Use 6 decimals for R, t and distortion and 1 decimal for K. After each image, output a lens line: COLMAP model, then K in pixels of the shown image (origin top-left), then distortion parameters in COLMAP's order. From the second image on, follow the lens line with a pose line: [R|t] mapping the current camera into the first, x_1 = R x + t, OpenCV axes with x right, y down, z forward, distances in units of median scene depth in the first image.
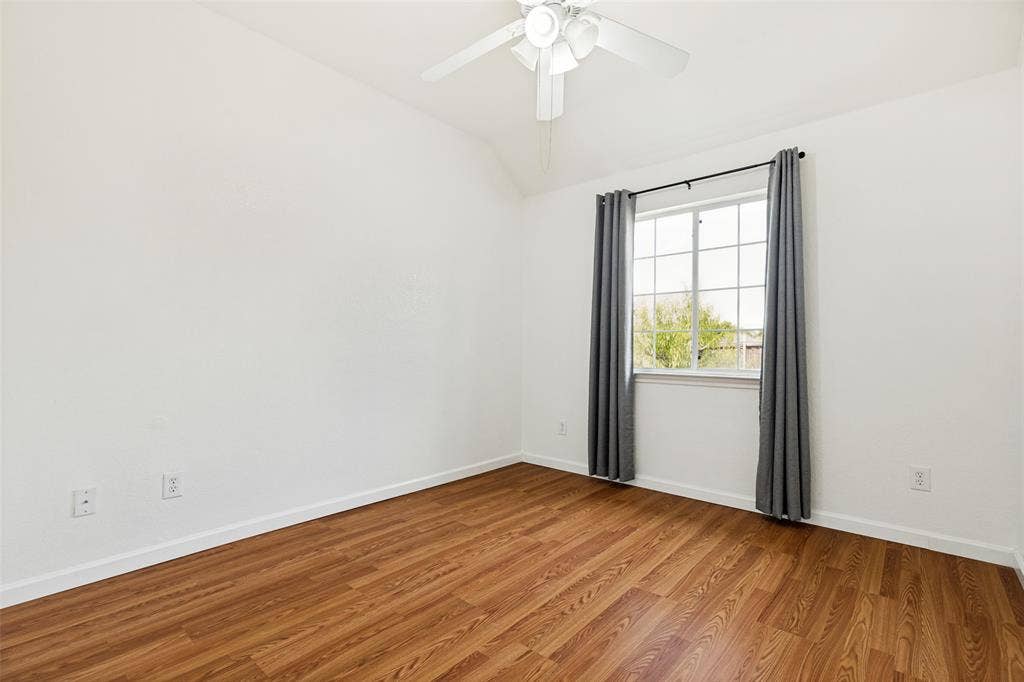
lens RADIAL K [[475.6, 0, 512.9], [0, 475.6, 345.9], [0, 0, 1]] dist [0.002689, 0.000196]
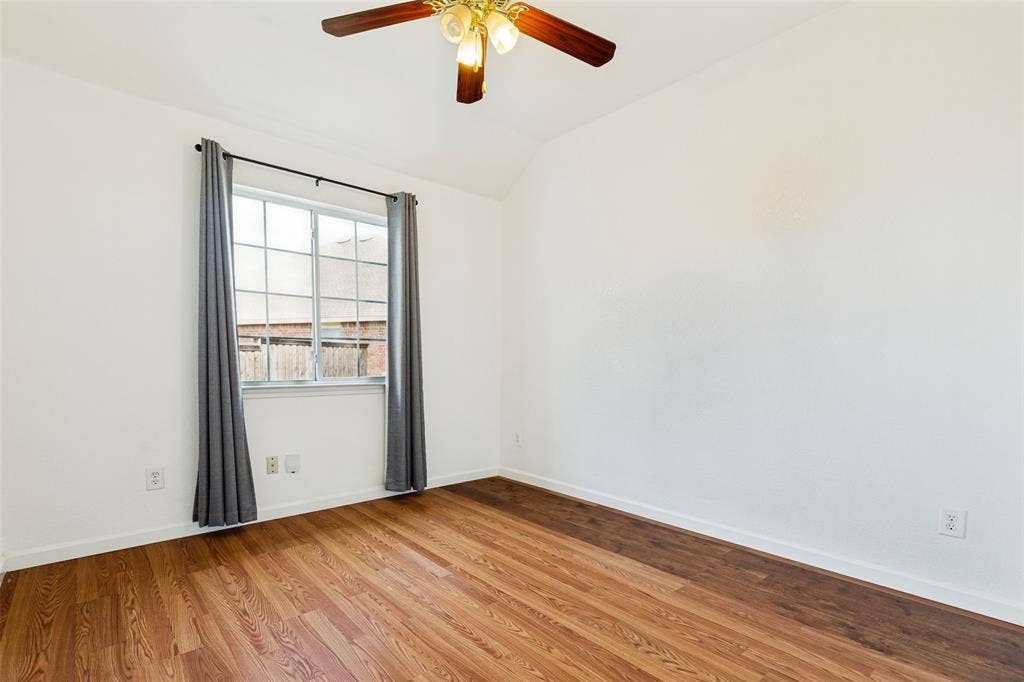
lens RADIAL K [[480.2, 0, 513.7], [0, 480.2, 397.0], [0, 0, 1]] dist [0.001827, 0.000132]
pose [[0.131690, -0.077713, 0.988240, -0.492135], [-0.014187, 0.996672, 0.080267, 0.000973], [-0.991189, -0.024590, 0.130150, 0.440113]]
